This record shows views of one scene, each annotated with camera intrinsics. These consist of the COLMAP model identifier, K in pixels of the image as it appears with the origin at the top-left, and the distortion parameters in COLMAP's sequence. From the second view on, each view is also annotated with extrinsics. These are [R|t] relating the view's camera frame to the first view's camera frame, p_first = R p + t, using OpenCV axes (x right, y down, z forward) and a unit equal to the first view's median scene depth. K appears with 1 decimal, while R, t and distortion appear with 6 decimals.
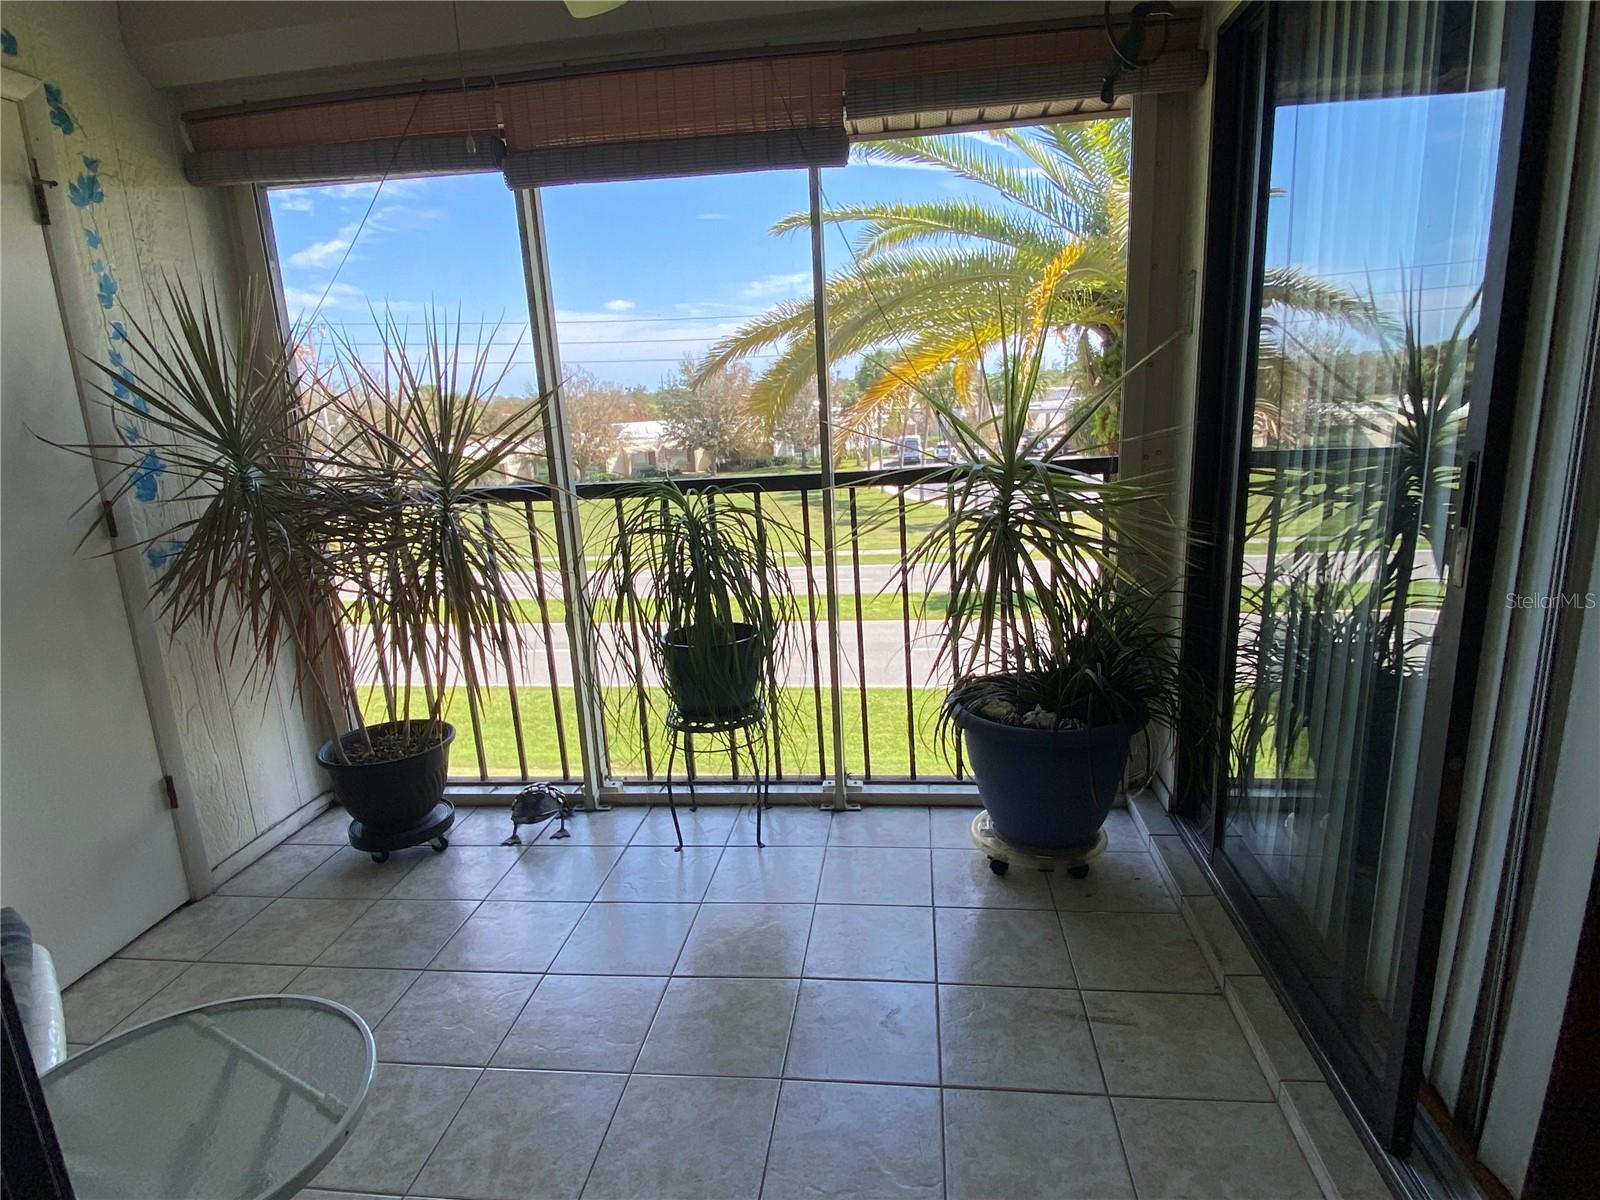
lens RADIAL K [[885.7, 0, 800.0], [0, 885.7, 600.0], [0, 0, 1]] dist [0.029266, -0.031632]
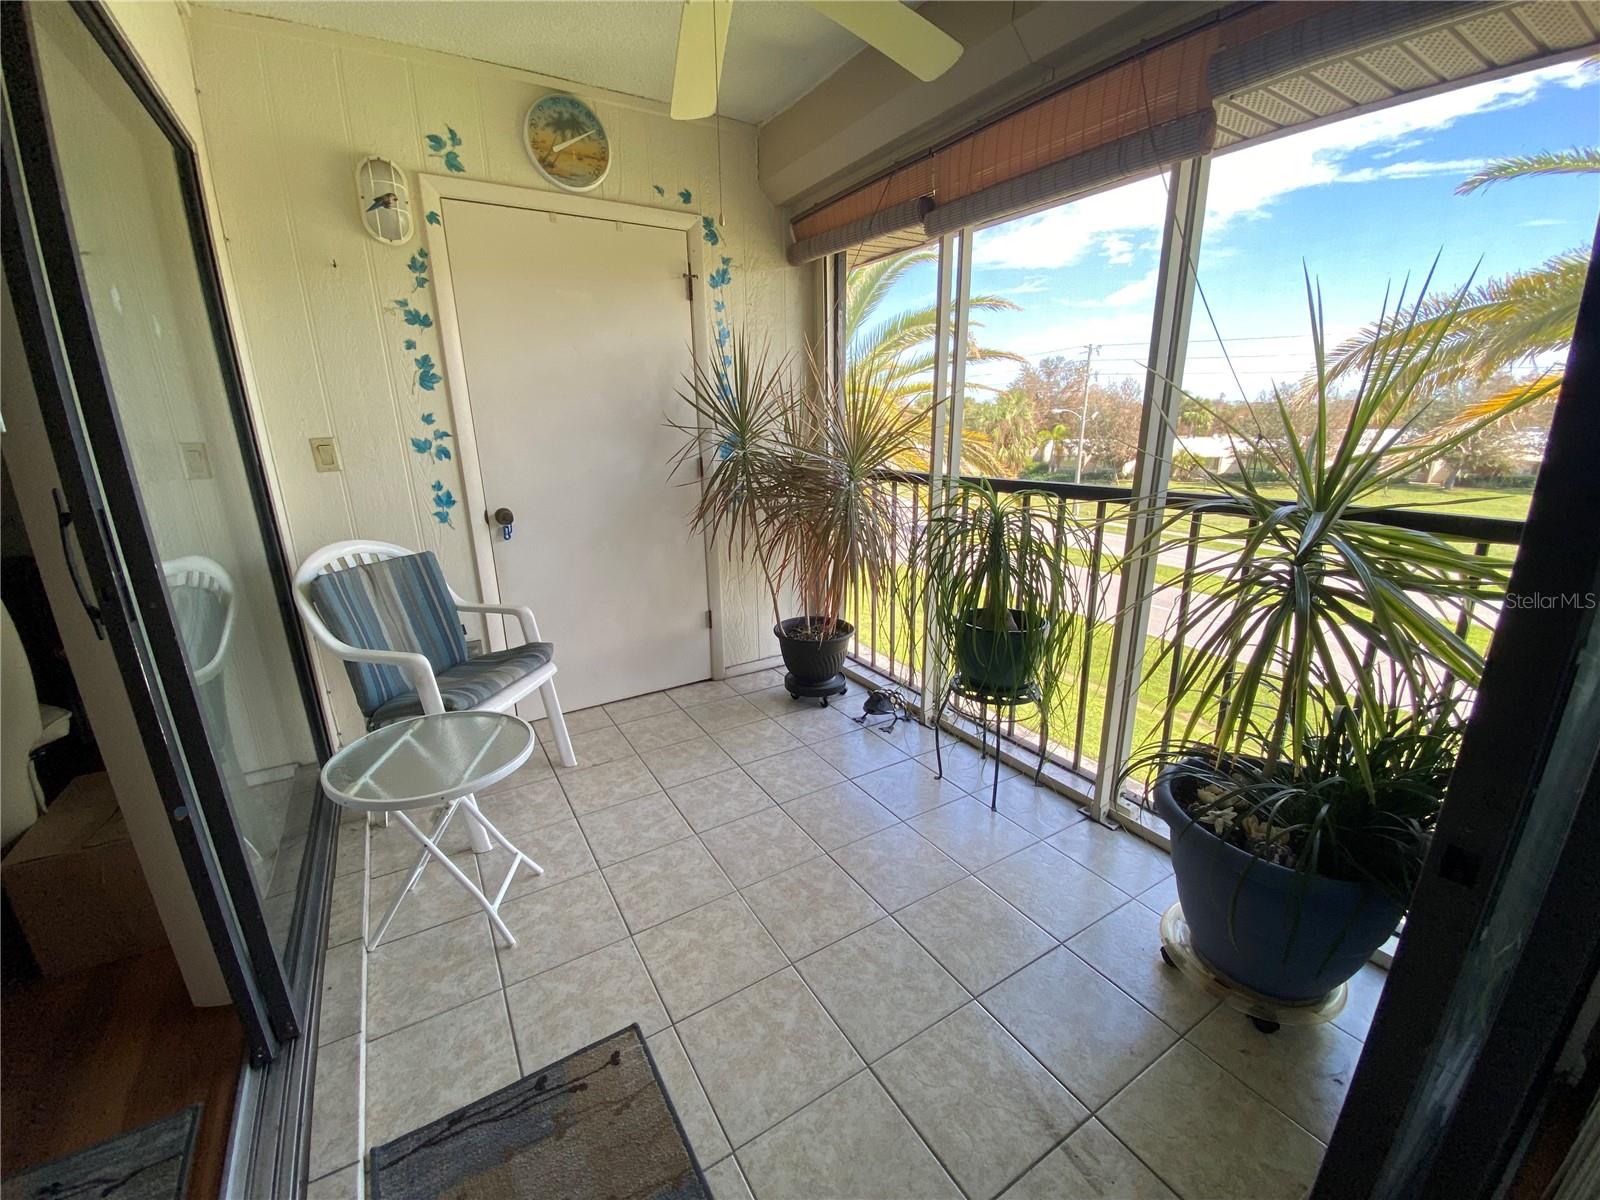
lens RADIAL K [[643.6, 0, 800.0], [0, 643.6, 600.0], [0, 0, 1]] dist [-0.004193, -0.000734]
pose [[0.623316, 0.256507, -0.738703, 0.353342], [-0.196513, 0.965735, 0.169524, -0.076540], [0.756875, 0.039497, 0.652365, 0.266950]]
